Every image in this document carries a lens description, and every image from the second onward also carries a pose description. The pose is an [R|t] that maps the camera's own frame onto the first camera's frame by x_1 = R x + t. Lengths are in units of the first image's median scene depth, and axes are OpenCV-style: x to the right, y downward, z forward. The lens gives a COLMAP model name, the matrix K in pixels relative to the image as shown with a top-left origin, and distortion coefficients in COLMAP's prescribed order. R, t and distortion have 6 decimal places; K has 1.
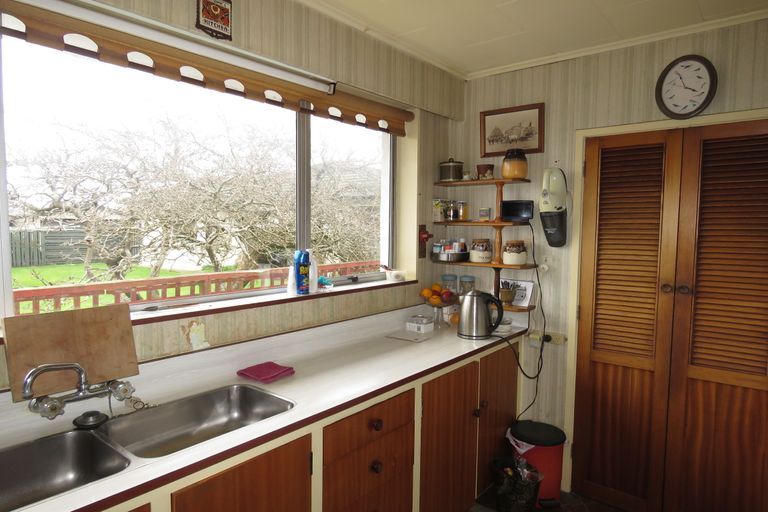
lens RADIAL K [[495.3, 0, 385.9], [0, 495.3, 259.6], [0, 0, 1]] dist [-0.003903, -0.001417]
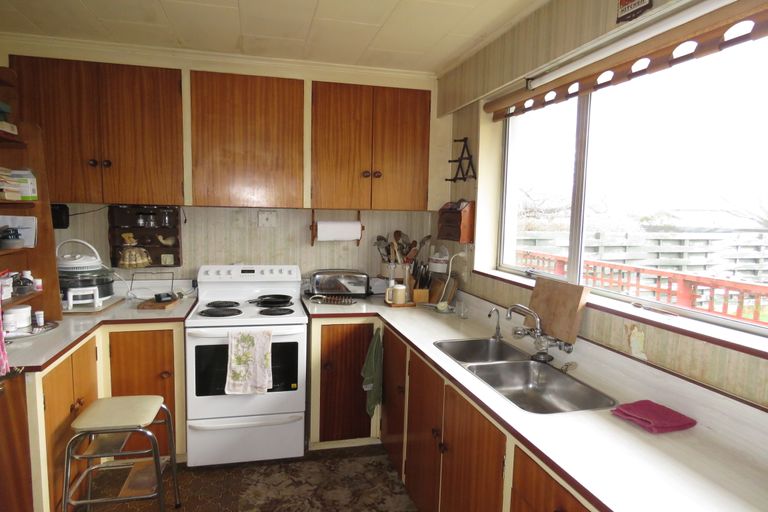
lens RADIAL K [[495.3, 0, 385.9], [0, 495.3, 259.6], [0, 0, 1]] dist [-0.003903, -0.001417]
pose [[-0.571601, 0.102666, -0.814083, 0.661718], [-0.037598, 0.987822, 0.150976, -0.129989], [0.819670, 0.116906, -0.560780, 1.136344]]
